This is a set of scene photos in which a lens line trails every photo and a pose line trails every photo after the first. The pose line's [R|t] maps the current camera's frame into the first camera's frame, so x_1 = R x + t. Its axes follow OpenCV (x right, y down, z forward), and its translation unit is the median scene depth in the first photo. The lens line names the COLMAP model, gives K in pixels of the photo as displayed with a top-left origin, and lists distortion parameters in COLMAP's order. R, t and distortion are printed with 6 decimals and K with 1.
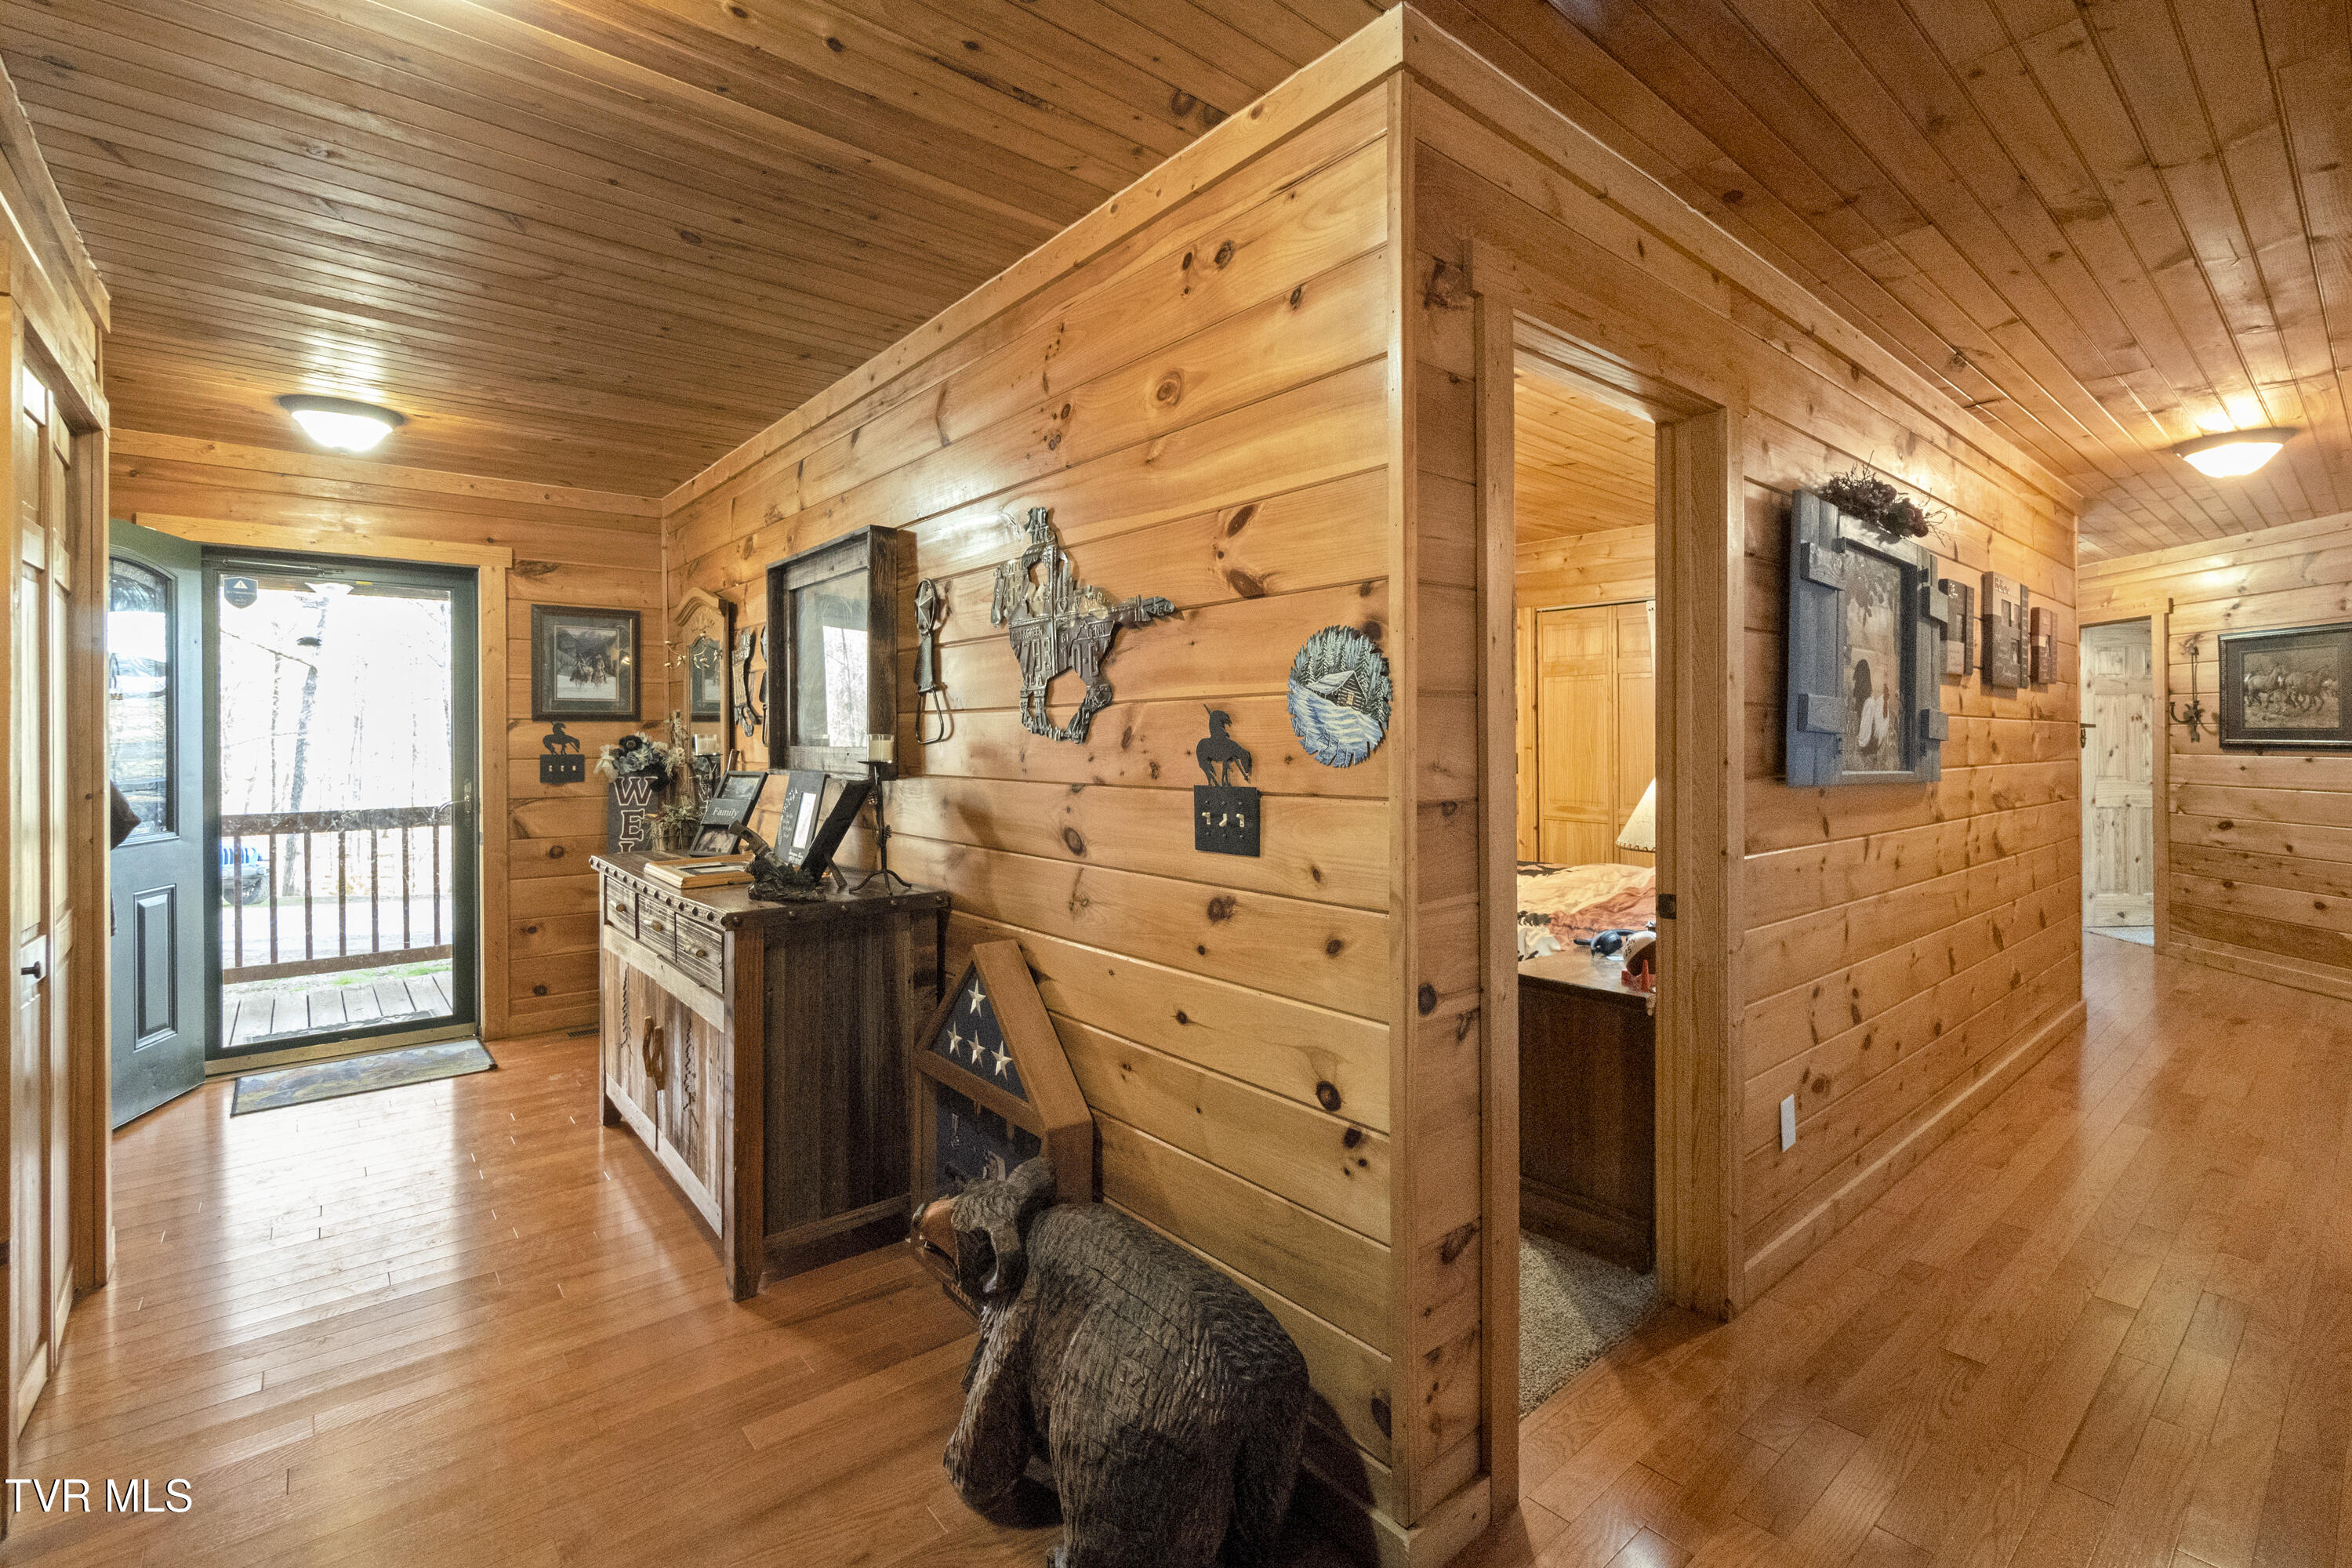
lens RADIAL K [[1023.4, 0, 1191.9], [0, 1023.4, 743.8], [0, 0, 1]] dist [-0.004424, 0.000392]
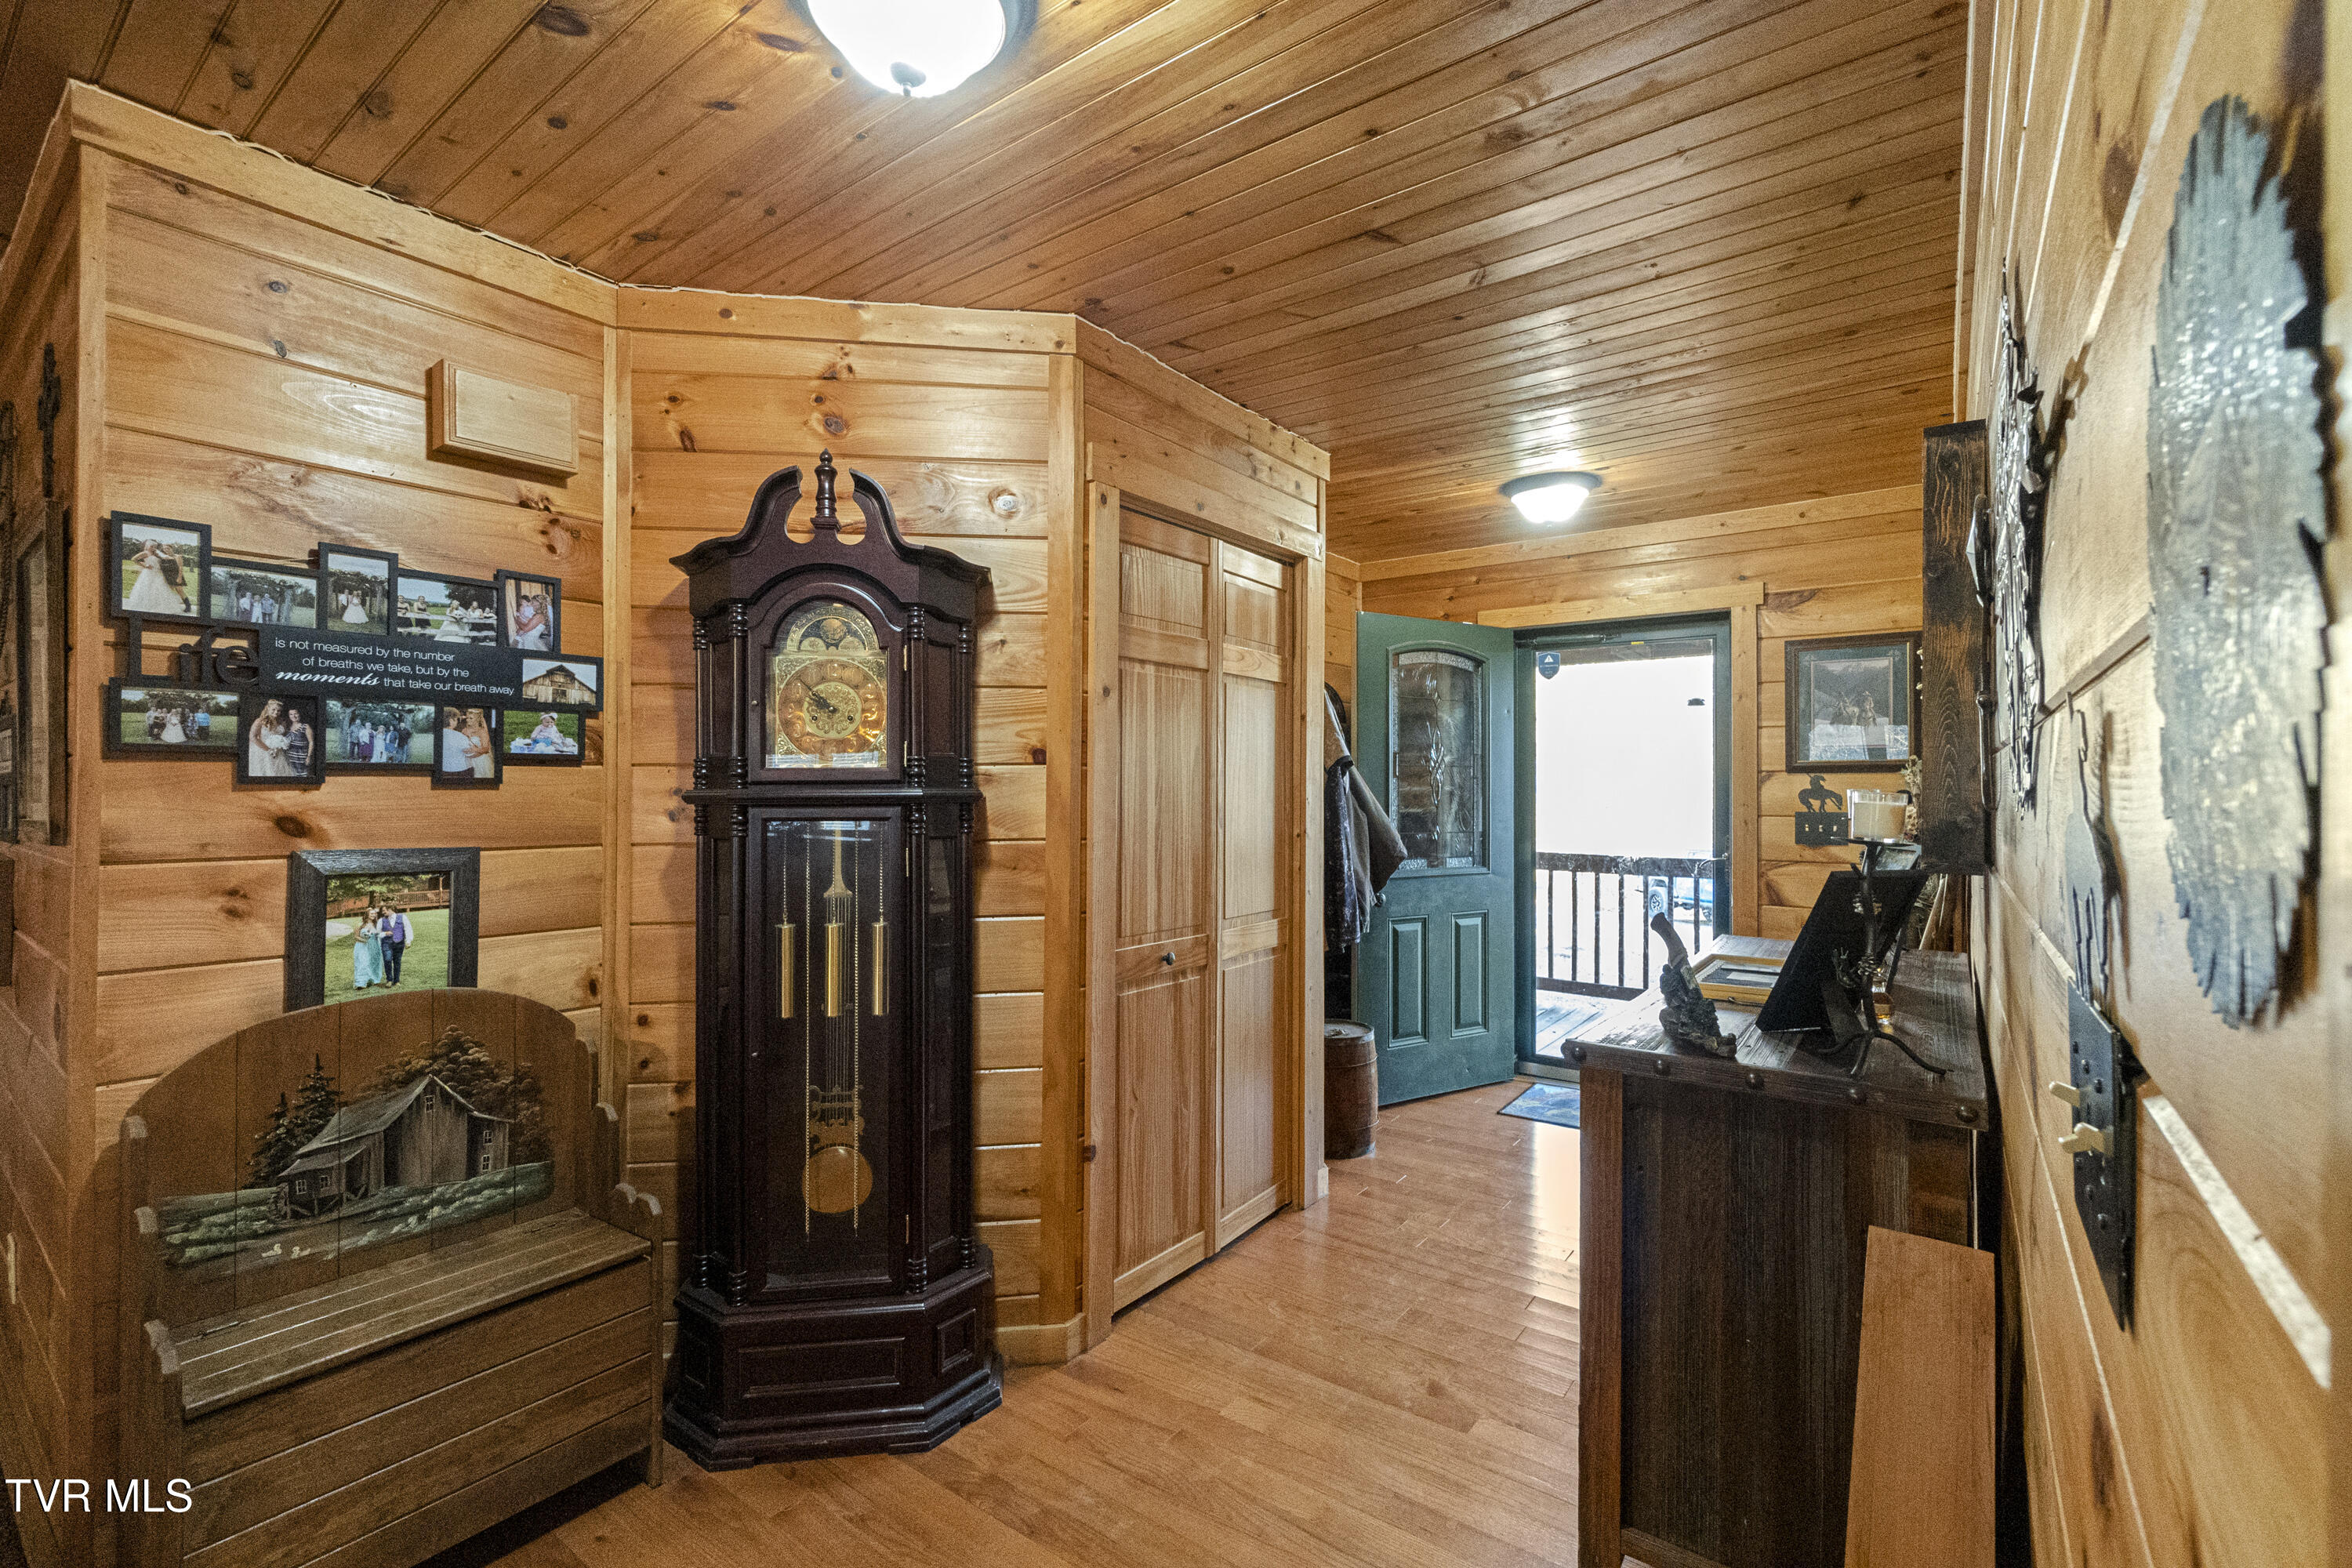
lens RADIAL K [[1023.4, 0, 1178.6], [0, 1023.4, 786.1], [0, 0, 1]] dist [-0.004424, 0.000392]
pose [[0.229583, 0.002009, -0.973287, 0.094268], [-0.010113, 0.999949, -0.000321, -0.005564], [0.973237, 0.009917, 0.229591, 0.292991]]
